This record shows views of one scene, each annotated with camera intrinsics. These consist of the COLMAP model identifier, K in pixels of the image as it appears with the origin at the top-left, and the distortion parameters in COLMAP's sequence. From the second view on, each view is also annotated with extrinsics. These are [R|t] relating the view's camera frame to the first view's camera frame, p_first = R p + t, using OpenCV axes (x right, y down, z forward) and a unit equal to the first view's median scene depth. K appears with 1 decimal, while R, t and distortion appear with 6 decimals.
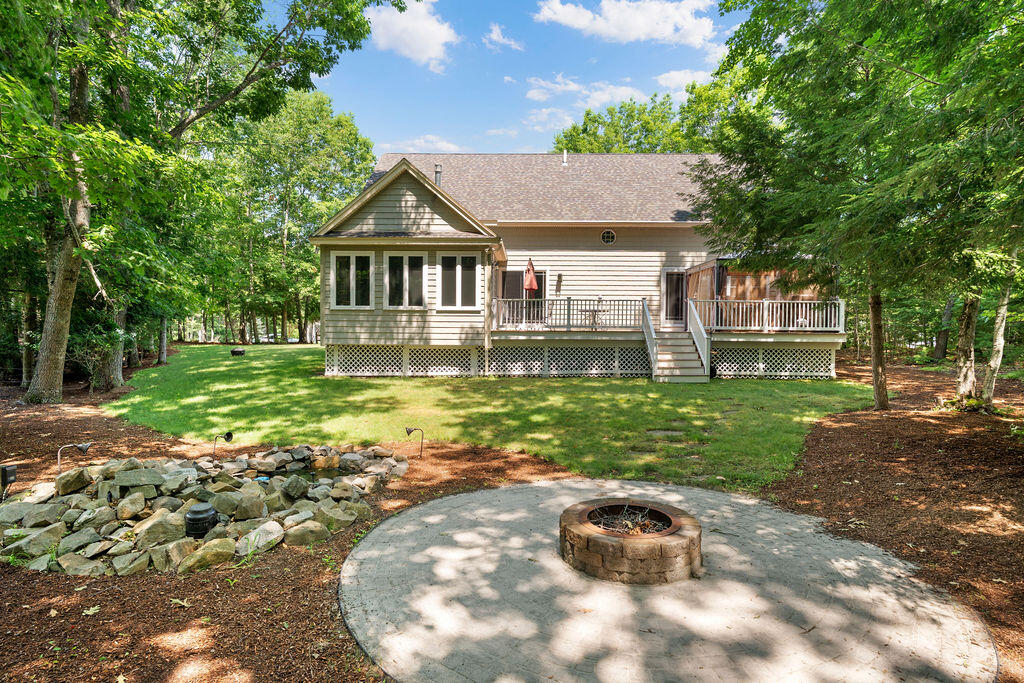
lens RADIAL K [[556.2, 0, 512.3], [0, 556.2, 337.8], [0, 0, 1]] dist [-0.000946, -0.000063]
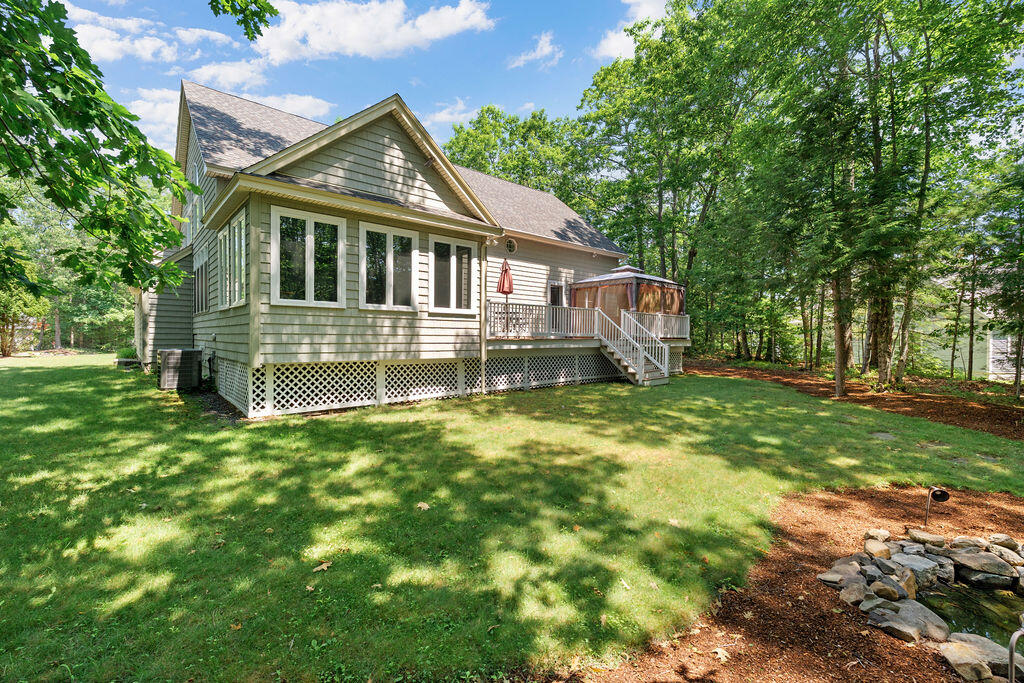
lens RADIAL K [[455.9, 0, 512.0], [0, 455.9, 341.5], [0, 0, 1]] dist [0.001228, 0.000091]
pose [[0.726372, -0.009985, 0.687229, -0.476325], [0.012158, 0.999925, 0.001678, -0.010037], [-0.687194, 0.007137, 0.726438, 0.475922]]
